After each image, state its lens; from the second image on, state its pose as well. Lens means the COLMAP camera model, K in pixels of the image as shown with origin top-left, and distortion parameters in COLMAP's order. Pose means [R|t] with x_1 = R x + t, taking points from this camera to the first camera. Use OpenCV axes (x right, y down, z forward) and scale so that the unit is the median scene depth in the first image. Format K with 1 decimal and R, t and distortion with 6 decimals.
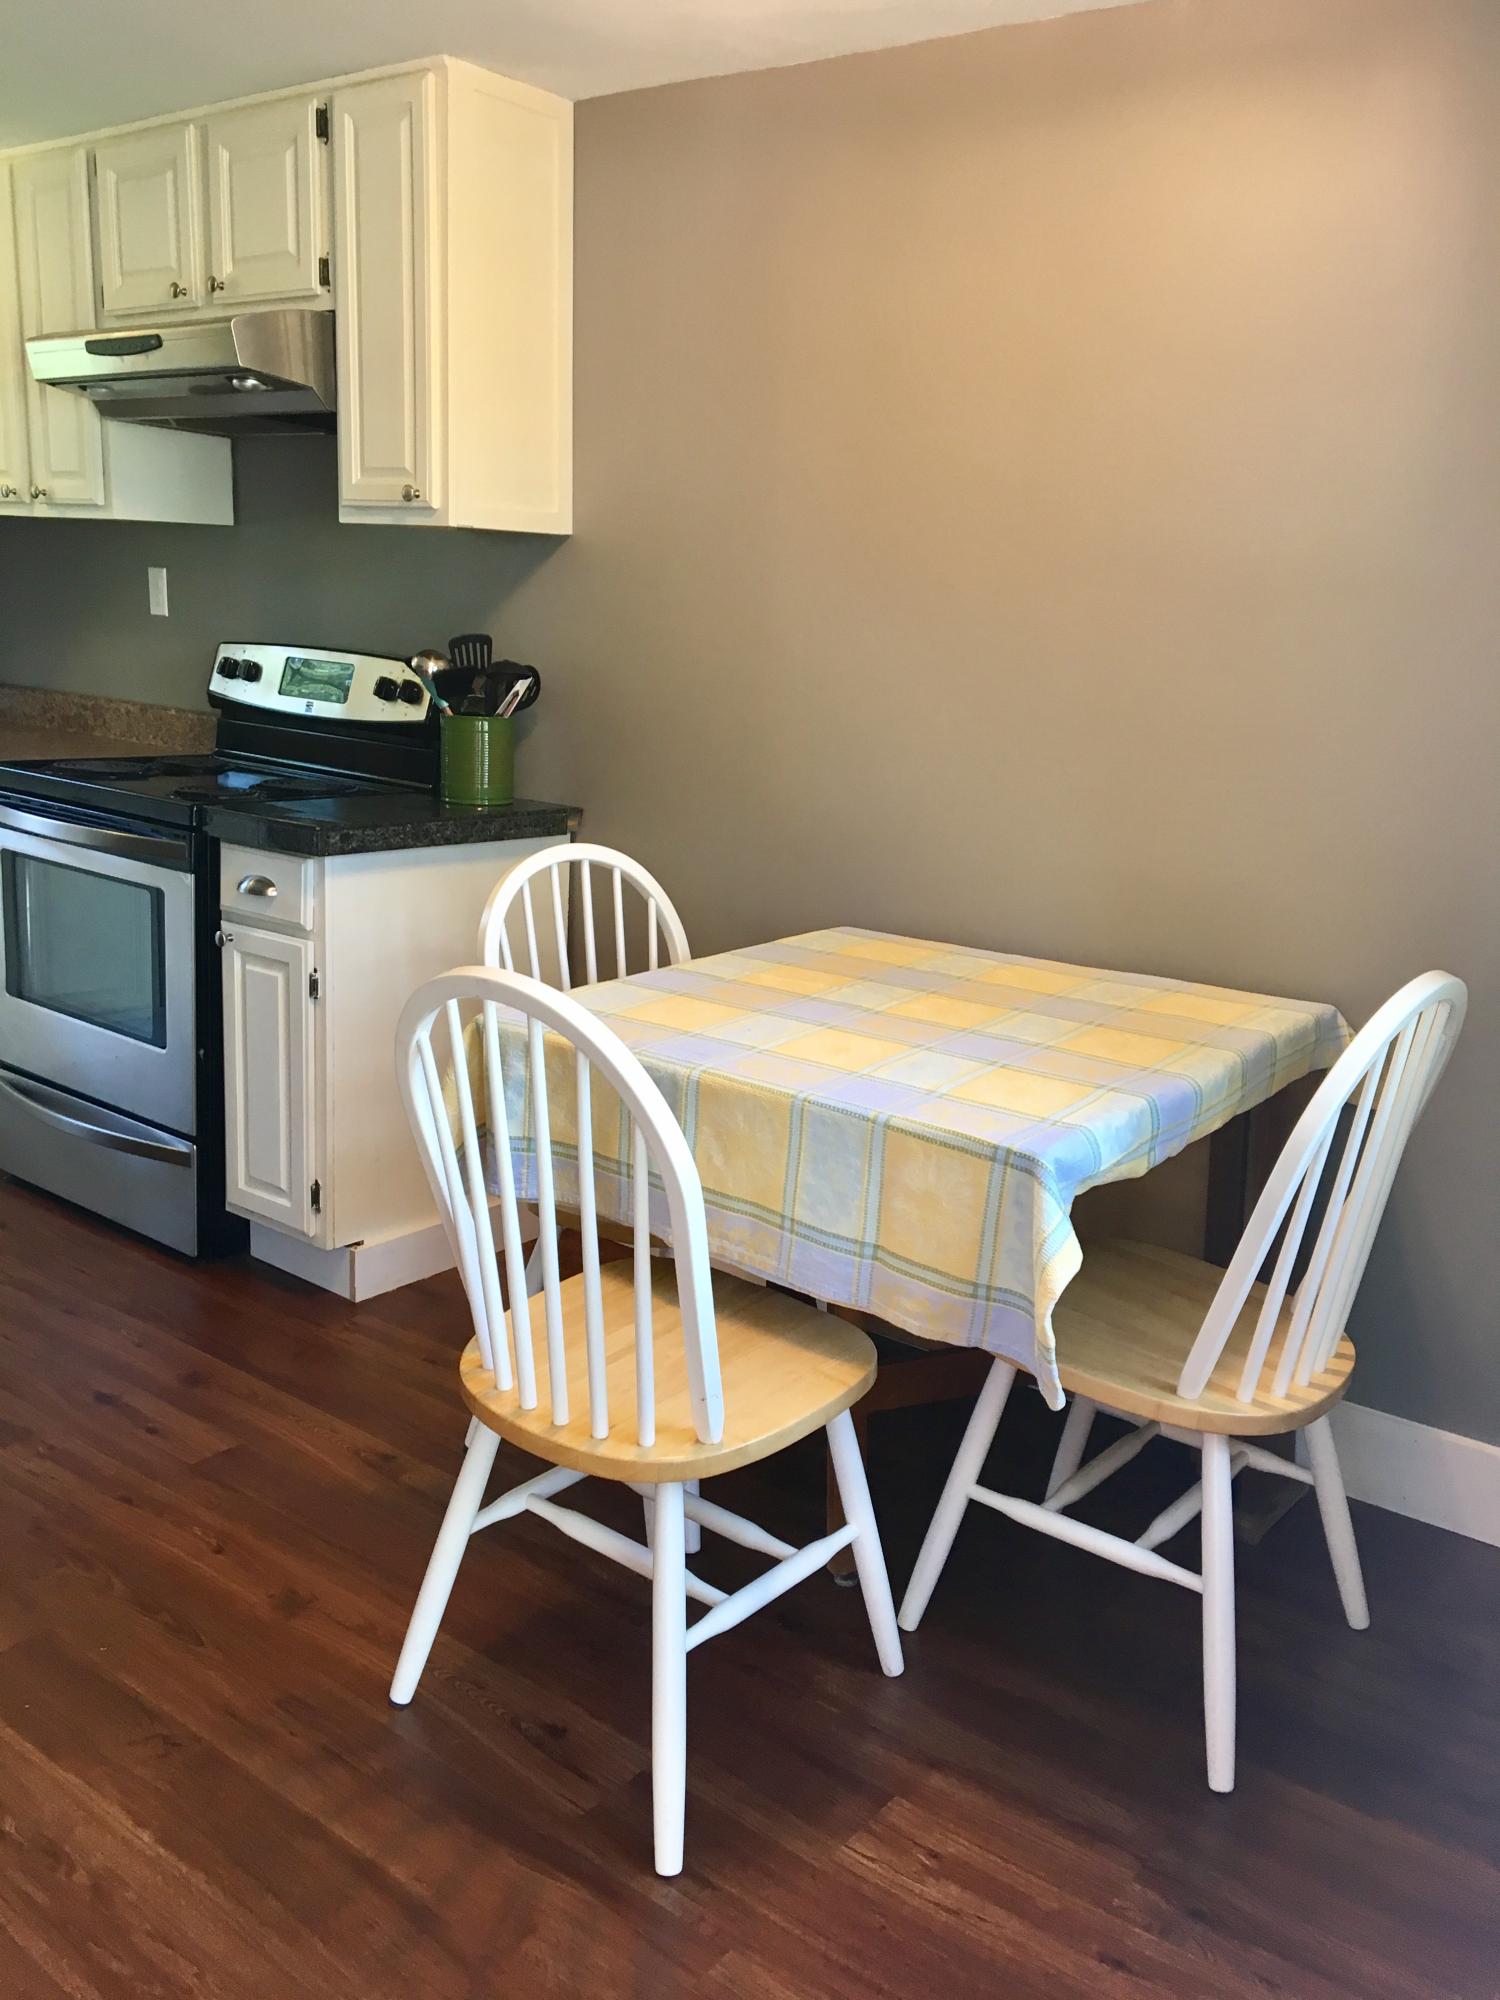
lens RADIAL K [[1672.7, 0, 754.3], [0, 1672.7, 995.1], [0, 0, 1]] dist [0.041731, -0.043656]
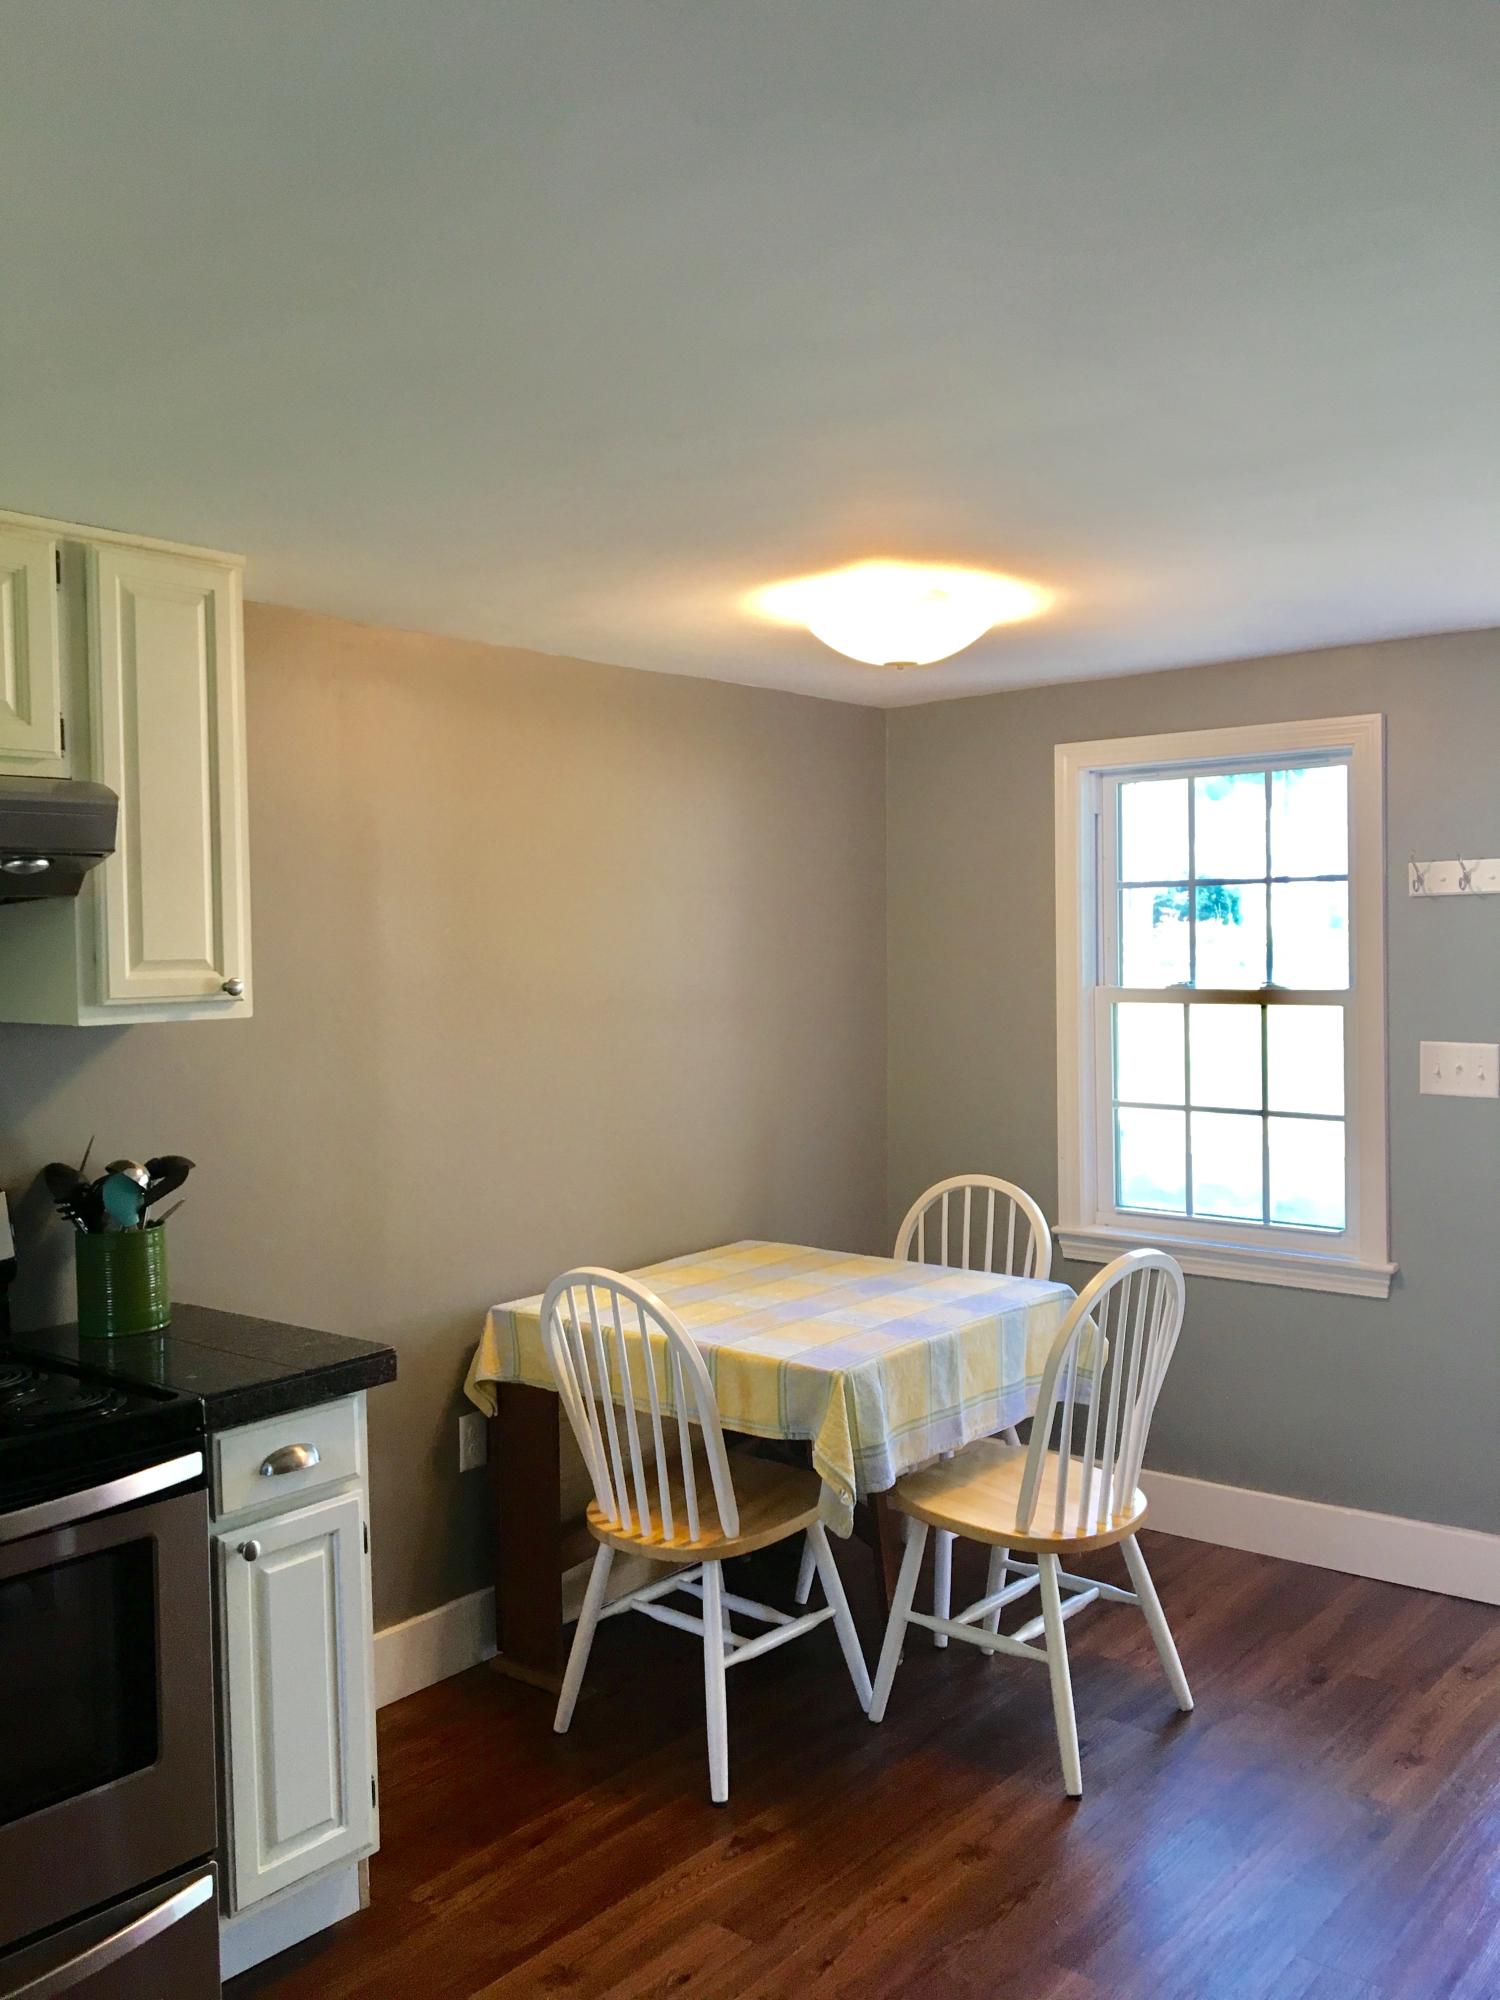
lens RADIAL K [[1672.7, 0, 754.3], [0, 1672.7, 995.1], [0, 0, 1]] dist [0.041731, -0.043656]
pose [[0.044529, -0.079701, 0.995824, -1.060921], [0.246128, 0.966961, 0.066385, -0.276734], [-0.968214, 0.242144, 0.062674, 0.651997]]
